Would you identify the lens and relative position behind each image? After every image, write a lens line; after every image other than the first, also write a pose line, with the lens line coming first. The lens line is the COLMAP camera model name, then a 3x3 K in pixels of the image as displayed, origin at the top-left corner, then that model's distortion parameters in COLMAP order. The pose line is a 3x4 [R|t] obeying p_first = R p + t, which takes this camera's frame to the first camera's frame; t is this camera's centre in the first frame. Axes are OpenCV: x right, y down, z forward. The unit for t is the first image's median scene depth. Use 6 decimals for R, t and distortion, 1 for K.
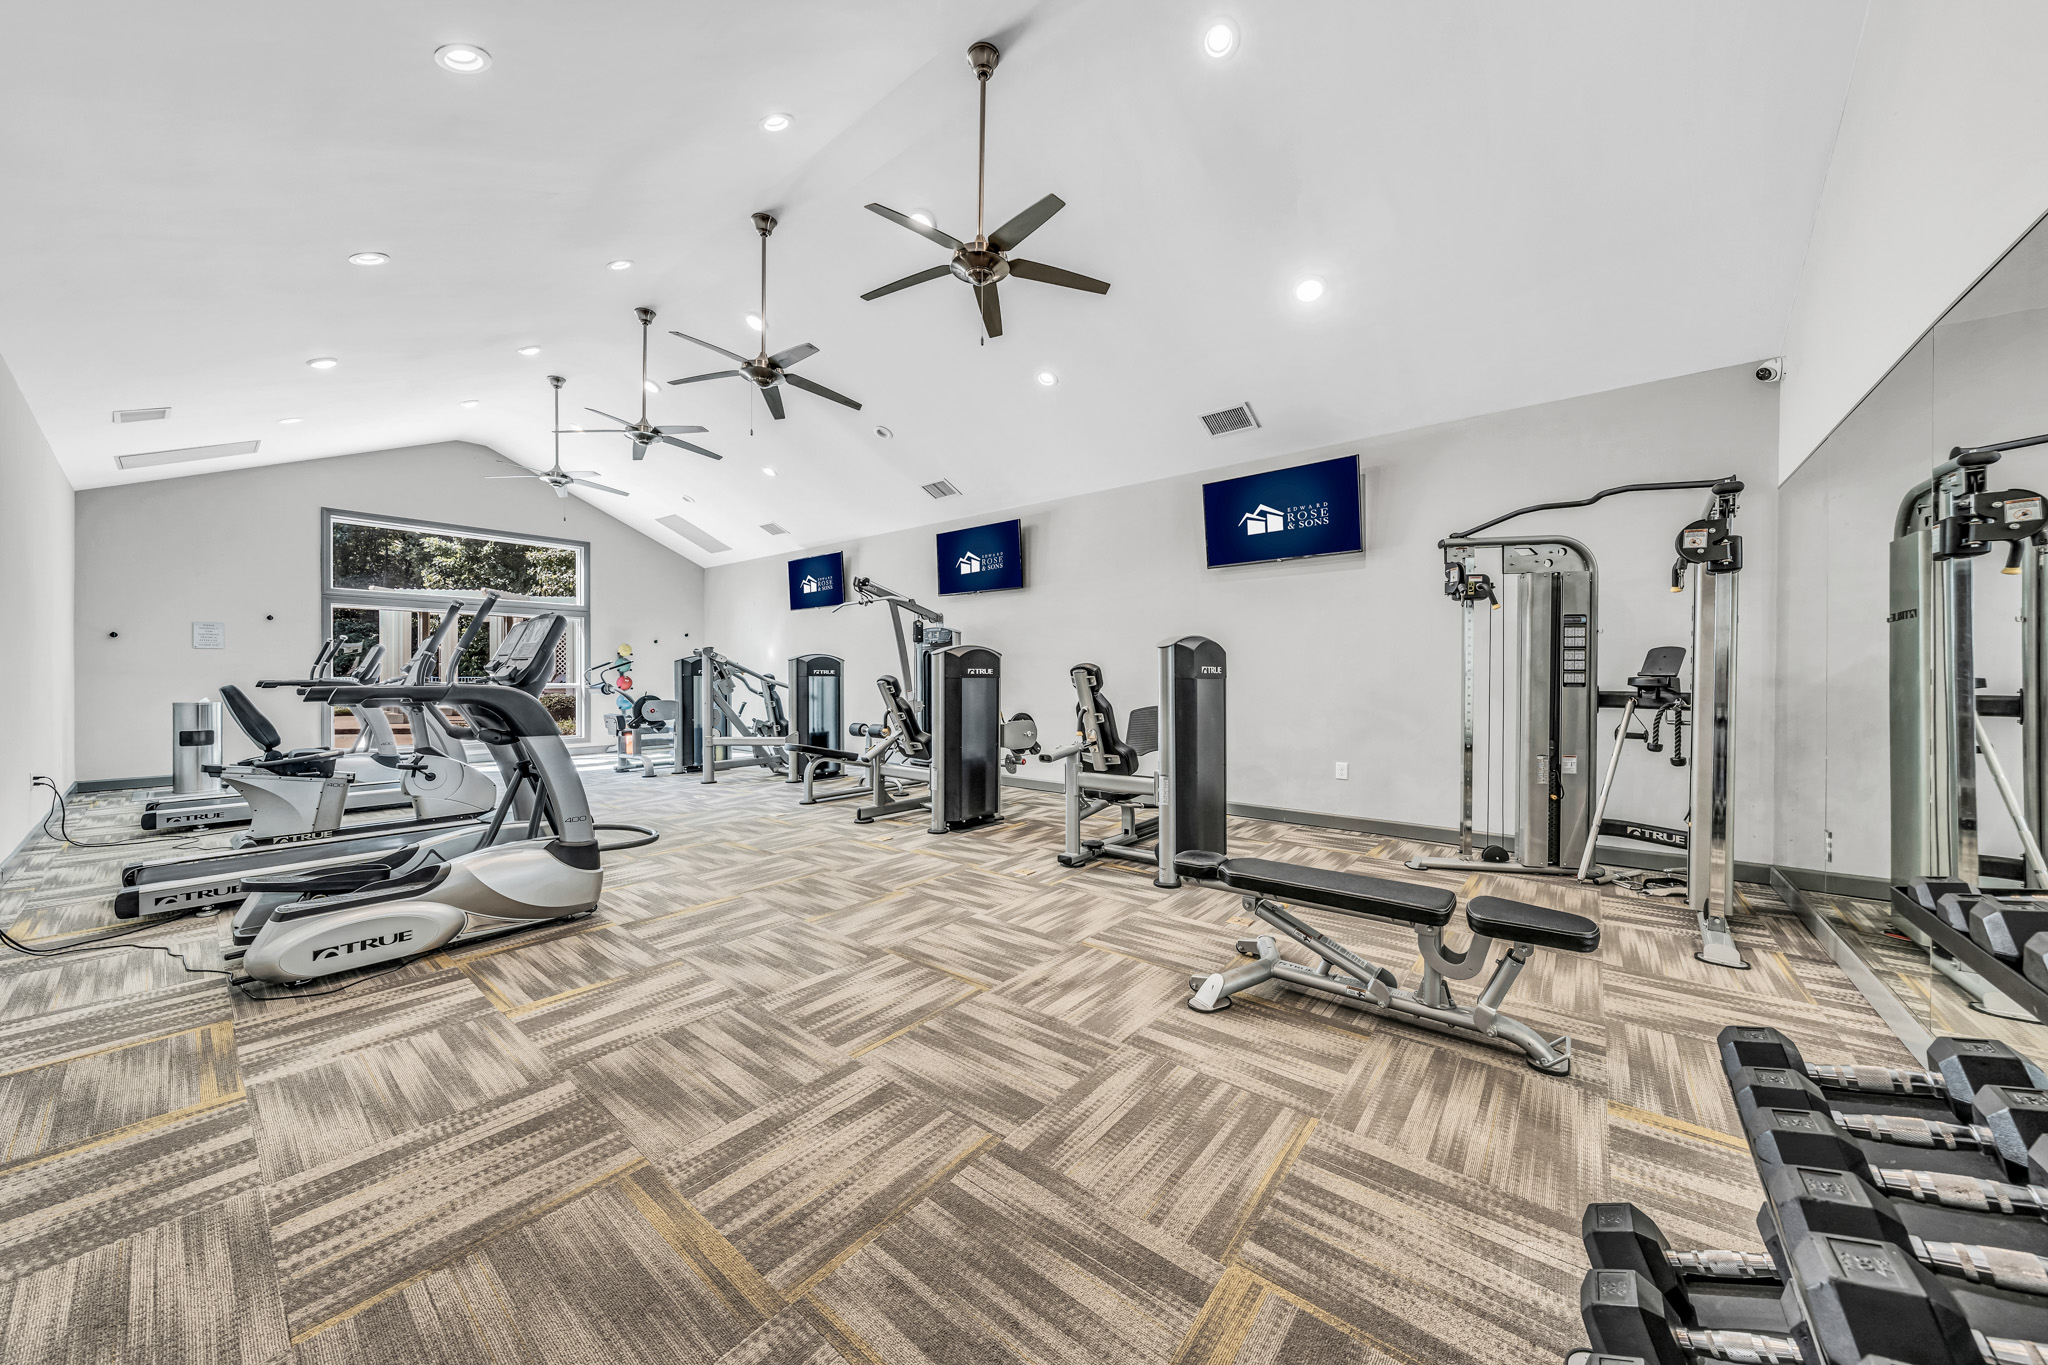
lens RADIAL K [[703.9, 0, 1040.9], [0, 703.9, 679.4], [0, 0, 1]] dist [-0.001825, 0.000553]
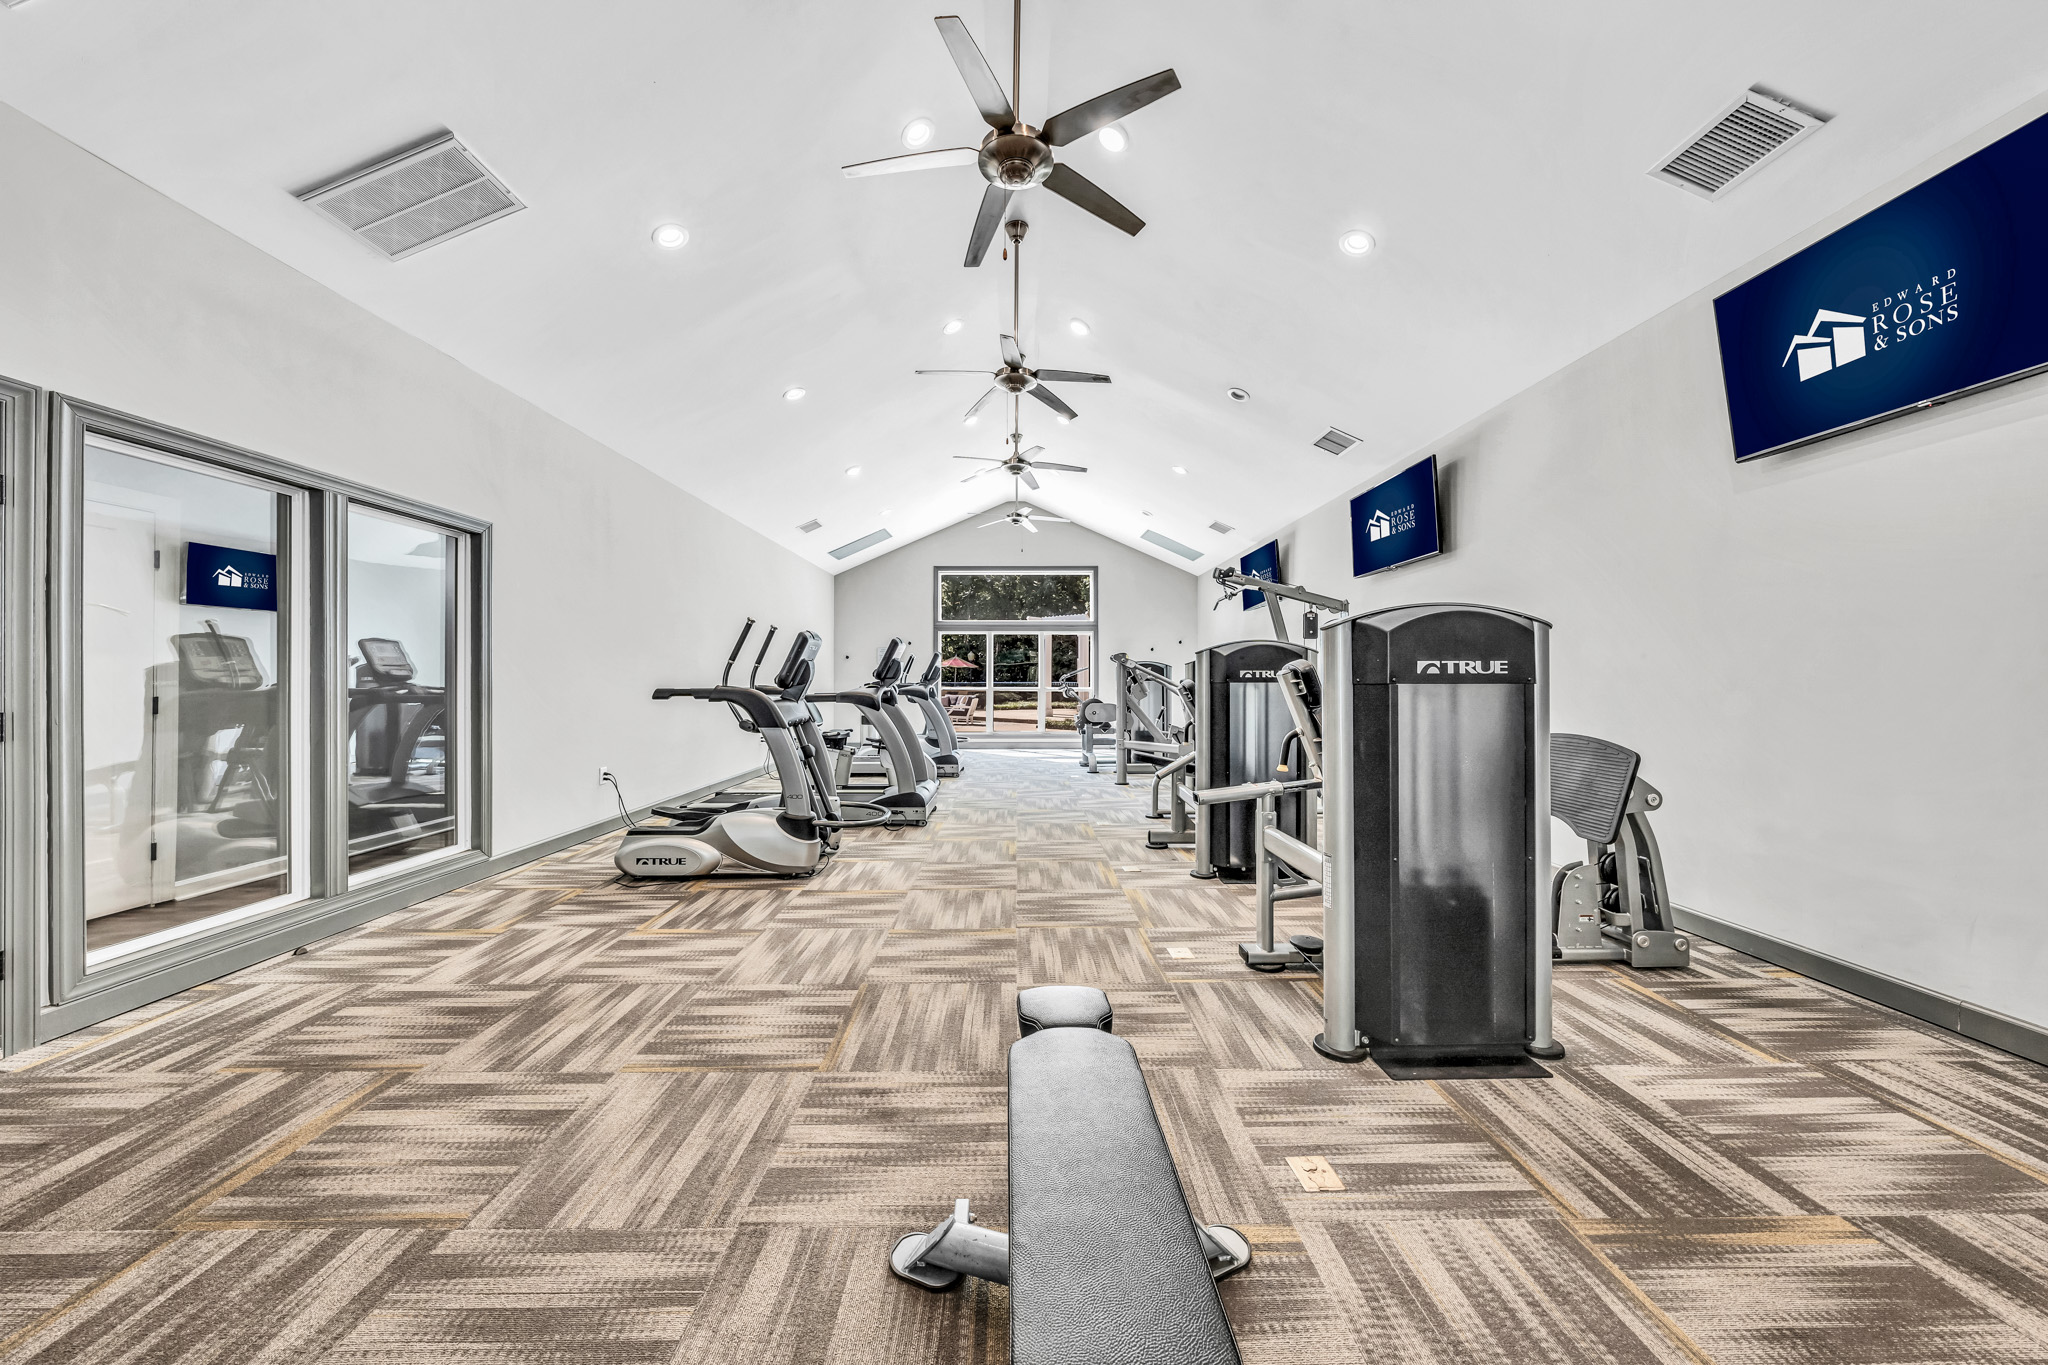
lens RADIAL K [[703.9, 0, 1022.5], [0, 703.9, 679.2], [0, 0, 1]] dist [-0.001825, 0.000553]
pose [[0.625708, -0.003295, -0.780050, 0.628241], [-0.002794, 0.999975, -0.006465, -0.000834], [0.780052, 0.006225, 0.625683, 0.609650]]
